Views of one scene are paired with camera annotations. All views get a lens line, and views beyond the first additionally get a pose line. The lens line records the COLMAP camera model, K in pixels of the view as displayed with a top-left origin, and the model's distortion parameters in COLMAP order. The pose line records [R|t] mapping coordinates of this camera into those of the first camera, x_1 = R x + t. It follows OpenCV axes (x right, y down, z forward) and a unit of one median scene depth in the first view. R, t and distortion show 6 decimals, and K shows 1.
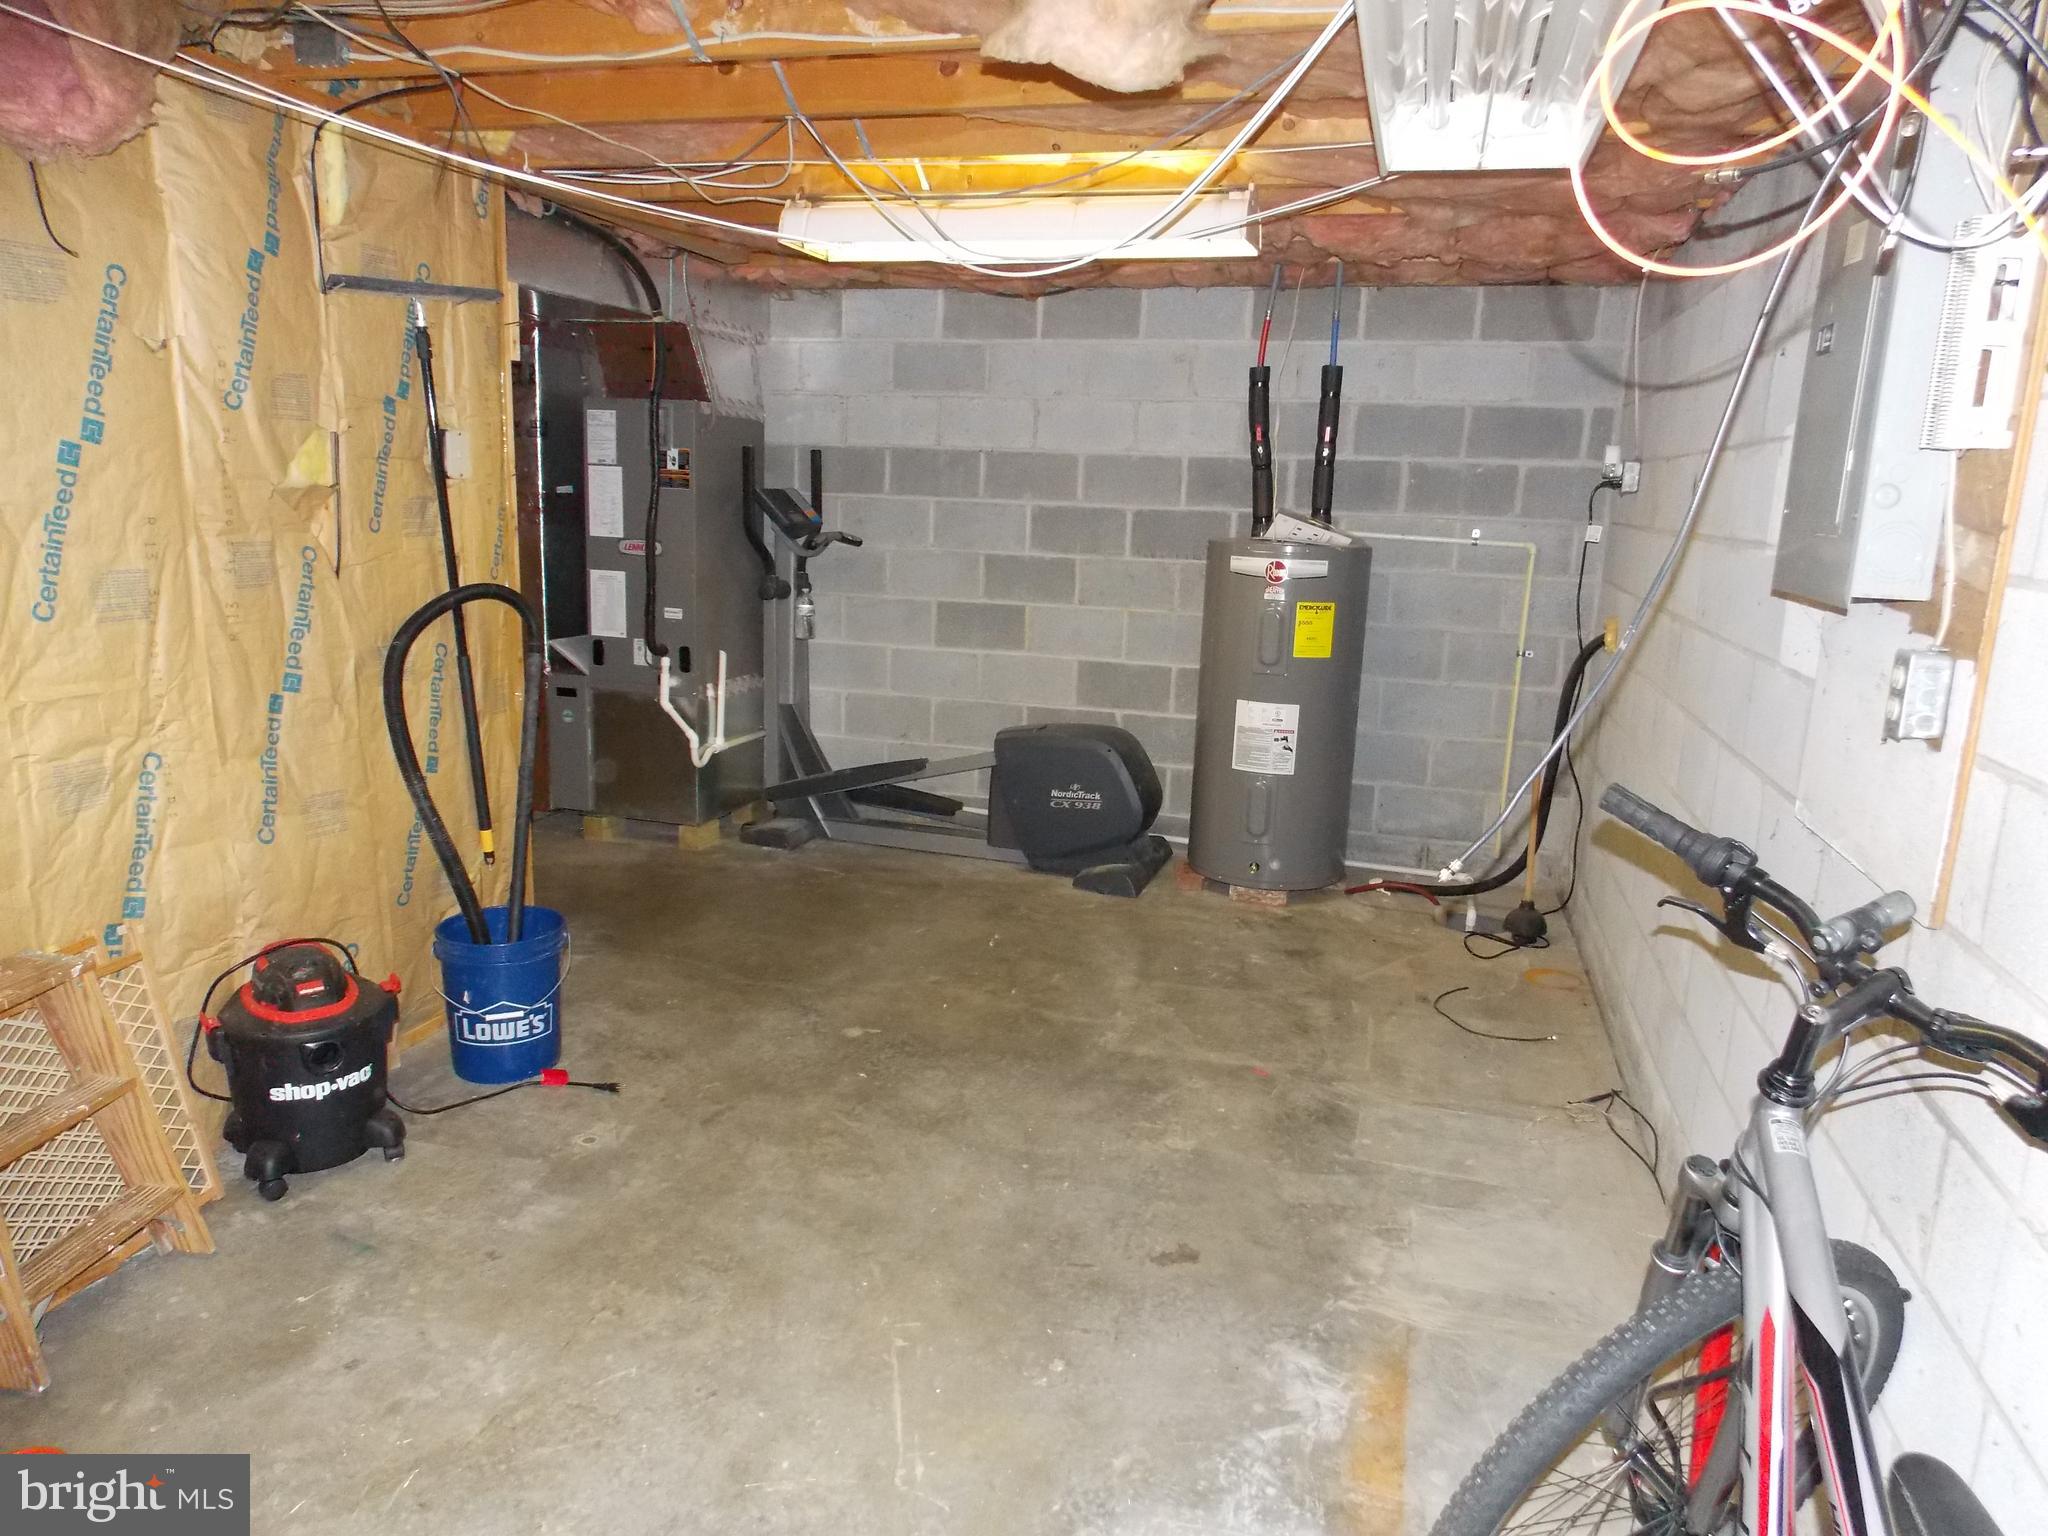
lens RADIAL K [[1369.0, 0, 1028.2], [0, 1369.0, 777.5], [0, 0, 1]] dist [0.013706, -0.002502]
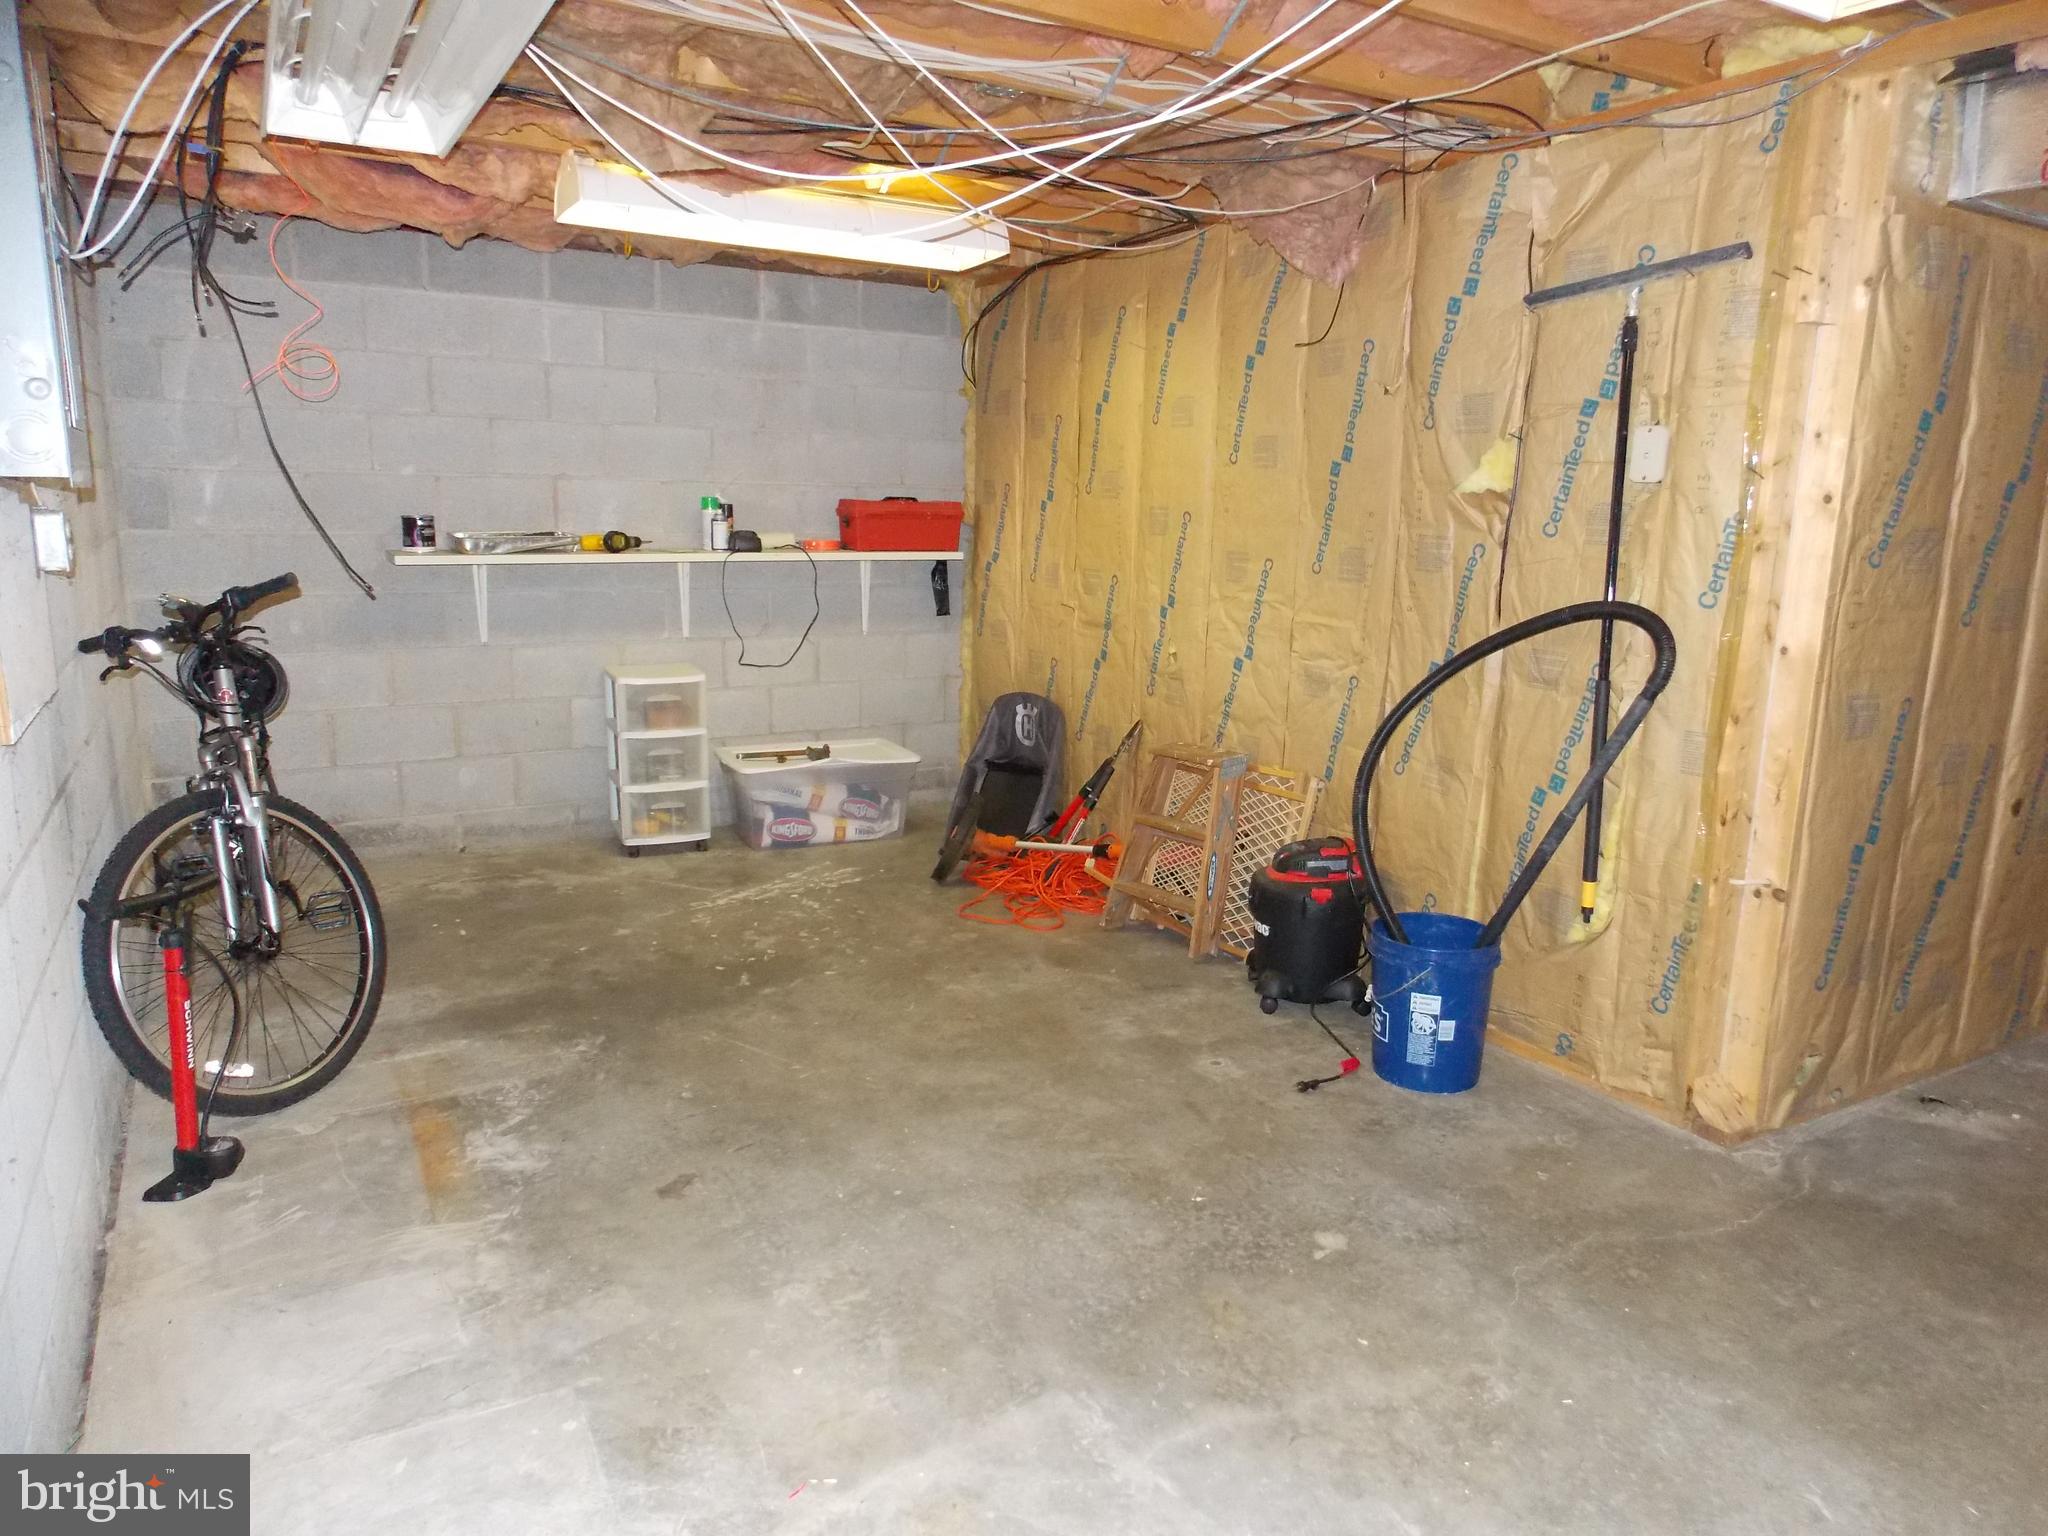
lens RADIAL K [[1369.0, 0, 1031.1], [0, 1369.0, 756.2], [0, 0, 1]] dist [0.013706, -0.002502]
pose [[-0.697455, 0.089860, -0.710973, 0.542692], [-0.191083, 0.932870, 0.305355, -0.273247], [0.690684, 0.348826, -0.633464, 1.495284]]
